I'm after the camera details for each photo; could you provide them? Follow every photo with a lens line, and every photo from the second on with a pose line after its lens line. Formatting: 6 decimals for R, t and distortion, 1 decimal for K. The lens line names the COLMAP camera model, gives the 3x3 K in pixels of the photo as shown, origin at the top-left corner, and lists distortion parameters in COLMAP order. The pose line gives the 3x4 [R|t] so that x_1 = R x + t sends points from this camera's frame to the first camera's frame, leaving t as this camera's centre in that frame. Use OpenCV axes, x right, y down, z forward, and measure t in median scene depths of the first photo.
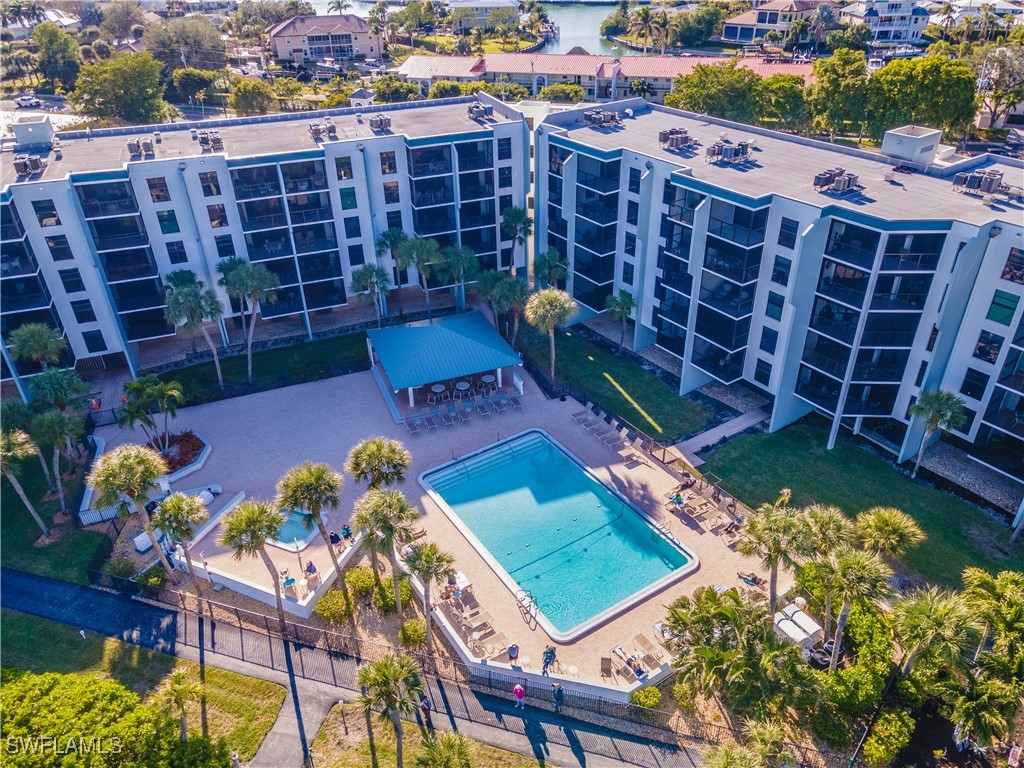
lens RADIAL K [[738.8, 0, 512.0], [0, 738.8, 384.0], [0, 0, 1]] dist [0.019238, 0.042804]
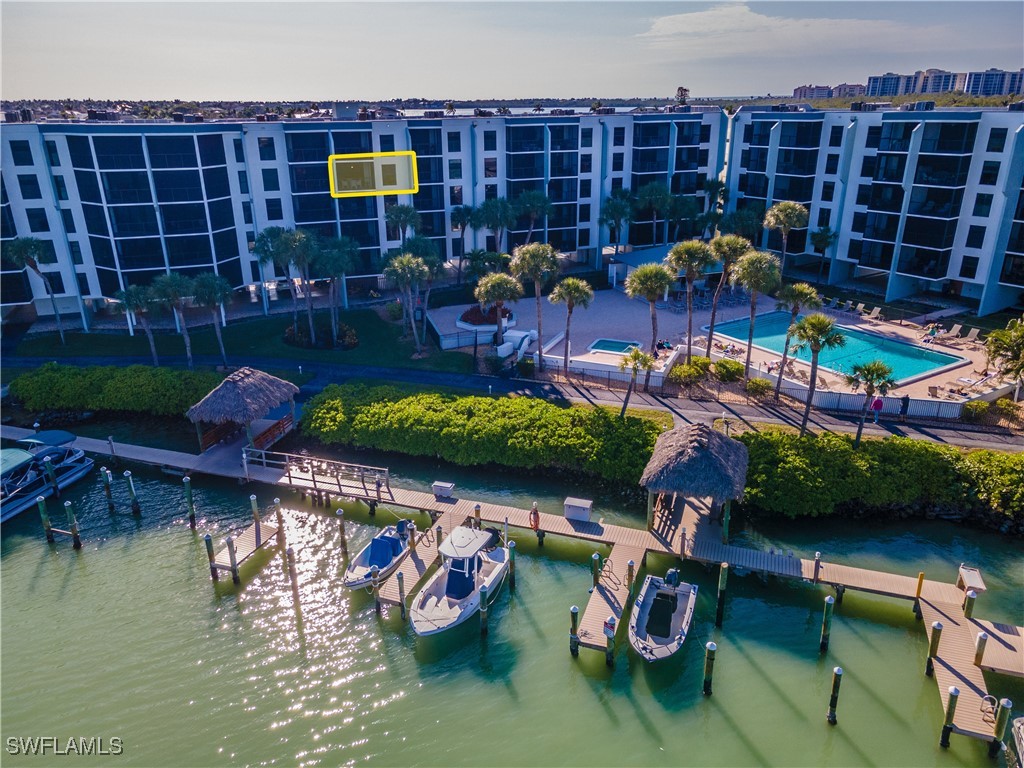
lens RADIAL K [[738.8, 0, 512.0], [0, 738.8, 384.0], [0, 0, 1]] dist [0.019238, 0.042804]
pose [[0.999725, 0.018127, -0.014846, -0.350827], [-0.020629, 0.981400, -0.190862, 0.383382], [0.011110, 0.191116, 0.981505, -0.156385]]
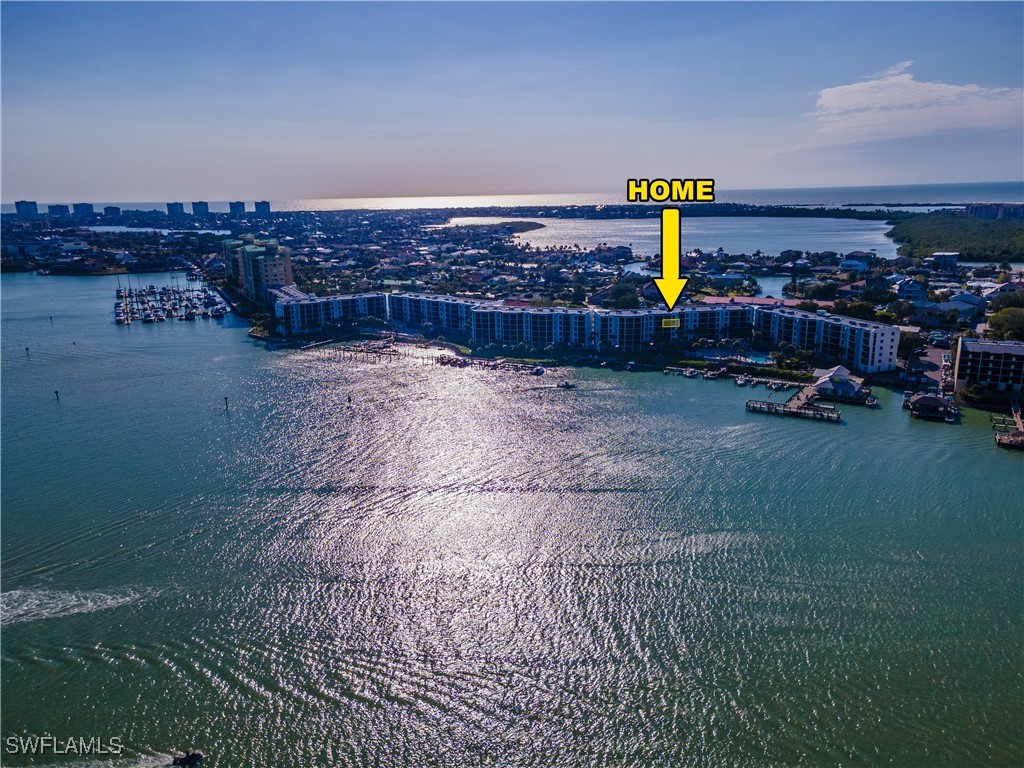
lens RADIAL K [[738.8, 0, 512.0], [0, 738.8, 384.0], [0, 0, 1]] dist [0.019238, 0.042804]
pose [[0.964152, 0.068182, -0.256441, -0.276670], [-0.140803, 0.950603, -0.276637, 2.049246], [0.224912, 0.302828, 0.926126, -4.518320]]
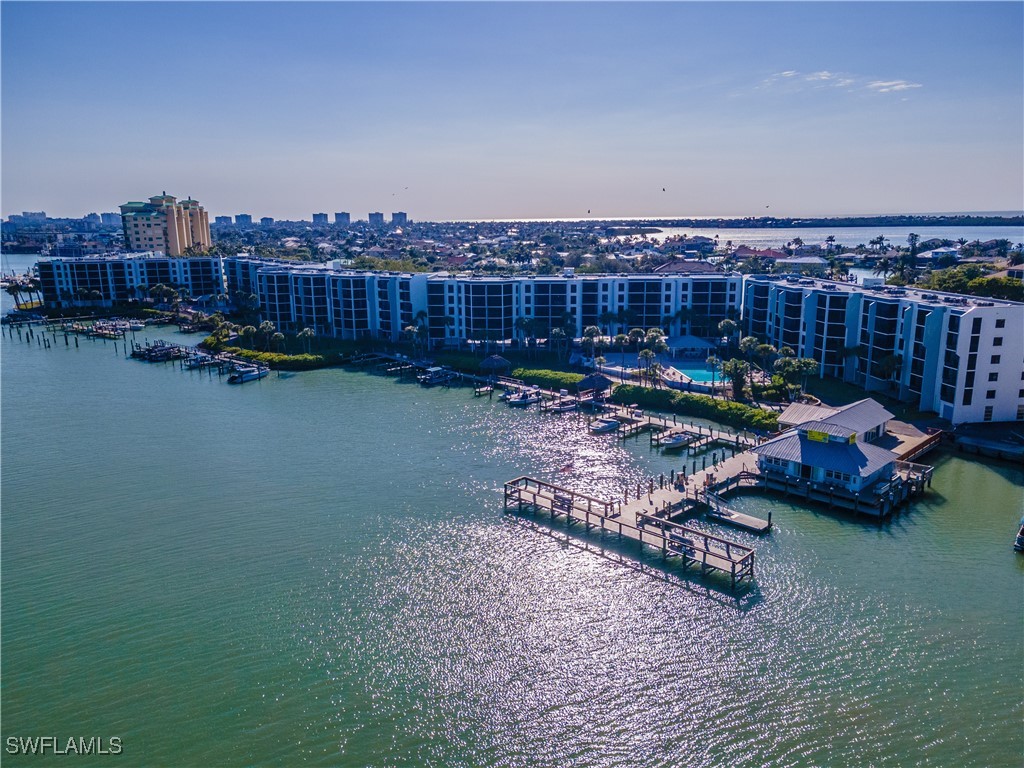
lens RADIAL K [[738.8, 0, 512.0], [0, 738.8, 384.0], [0, 0, 1]] dist [0.019238, 0.042804]
pose [[0.886382, 0.113306, -0.448874, 0.572267], [-0.251683, 0.931727, -0.261804, 0.976770], [0.388564, 0.345032, 0.854383, -1.552640]]
